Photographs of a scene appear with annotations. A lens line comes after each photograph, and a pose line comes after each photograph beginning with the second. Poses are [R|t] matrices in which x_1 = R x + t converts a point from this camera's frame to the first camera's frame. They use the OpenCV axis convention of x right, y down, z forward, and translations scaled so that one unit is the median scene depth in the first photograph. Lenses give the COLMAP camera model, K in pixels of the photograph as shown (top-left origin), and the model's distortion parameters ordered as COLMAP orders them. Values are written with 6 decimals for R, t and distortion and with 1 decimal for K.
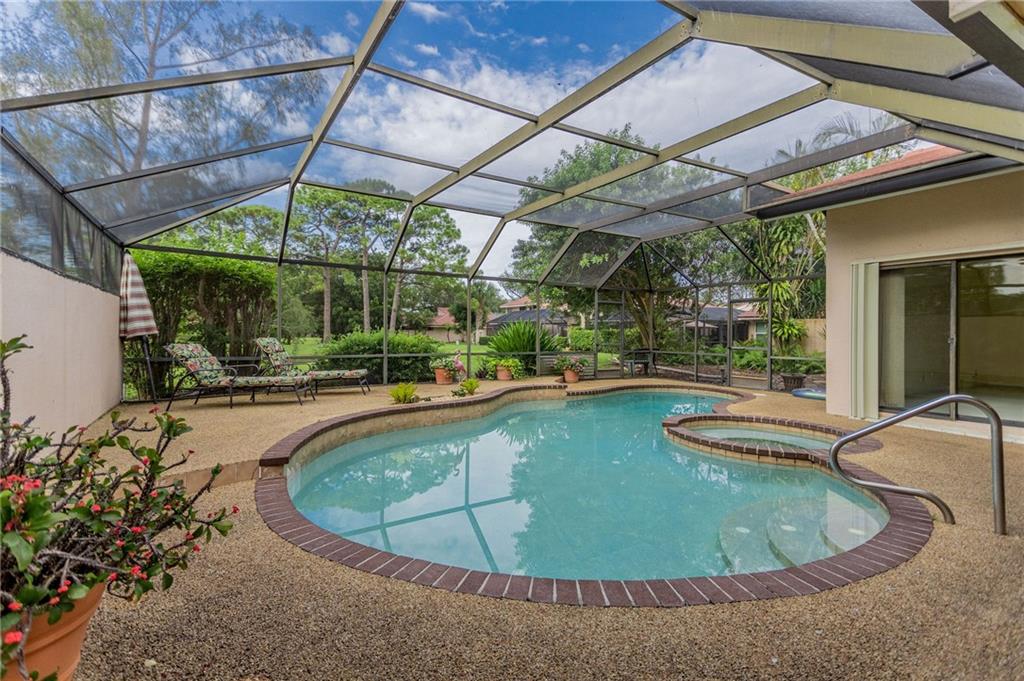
lens RADIAL K [[467.8, 0, 510.8], [0, 467.8, 335.8], [0, 0, 1]] dist [0.083491, -0.000139]
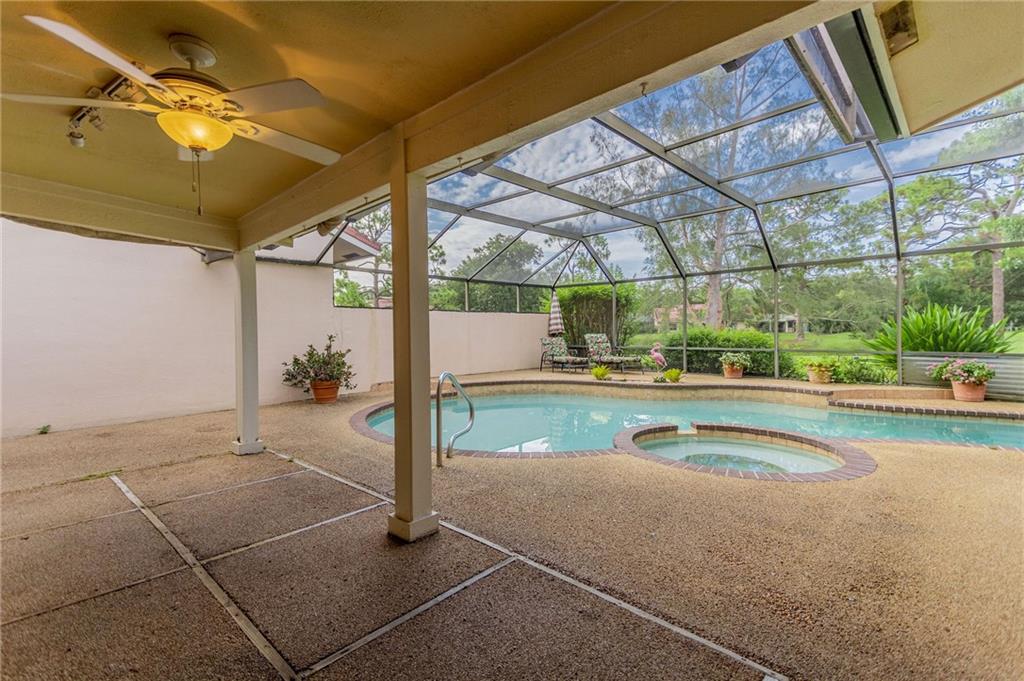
lens RADIAL K [[467.8, 0, 510.8], [0, 467.8, 335.8], [0, 0, 1]] dist [0.083491, -0.000139]
pose [[0.246920, 0.007561, -0.969006, 1.027265], [0.007796, 0.999922, 0.009788, -0.007463], [0.969004, -0.009971, 0.246842, 0.330679]]
